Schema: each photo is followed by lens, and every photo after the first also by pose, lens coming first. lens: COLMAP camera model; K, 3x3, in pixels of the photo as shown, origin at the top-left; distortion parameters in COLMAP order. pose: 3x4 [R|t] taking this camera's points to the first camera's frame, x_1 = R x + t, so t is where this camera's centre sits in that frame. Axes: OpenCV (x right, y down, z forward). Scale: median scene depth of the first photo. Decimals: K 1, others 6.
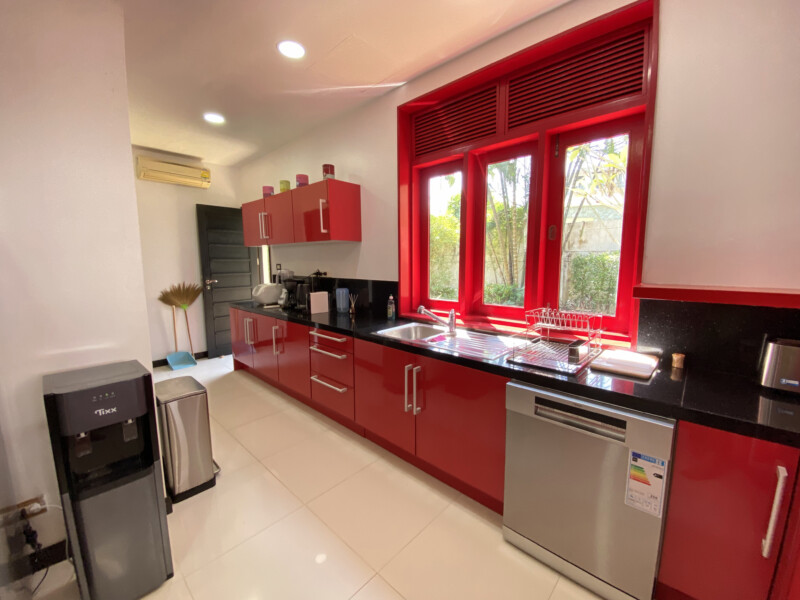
lens RADIAL K [[322.7, 0, 400.1], [0, 322.7, 310.5], [0, 0, 1]] dist [0.027747, -0.025075]
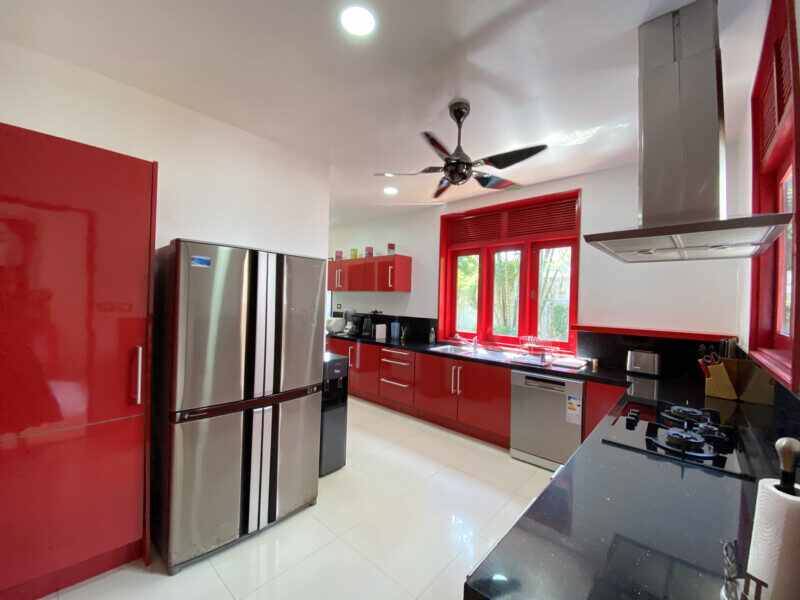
lens RADIAL K [[324.0, 0, 397.9], [0, 324.0, 303.3], [0, 0, 1]] dist [0.028515, -0.025465]
pose [[0.999254, 0.033757, 0.018748, -0.253705], [-0.030743, 0.989290, -0.142689, 0.070714], [-0.023364, 0.142007, 0.989590, -0.621245]]
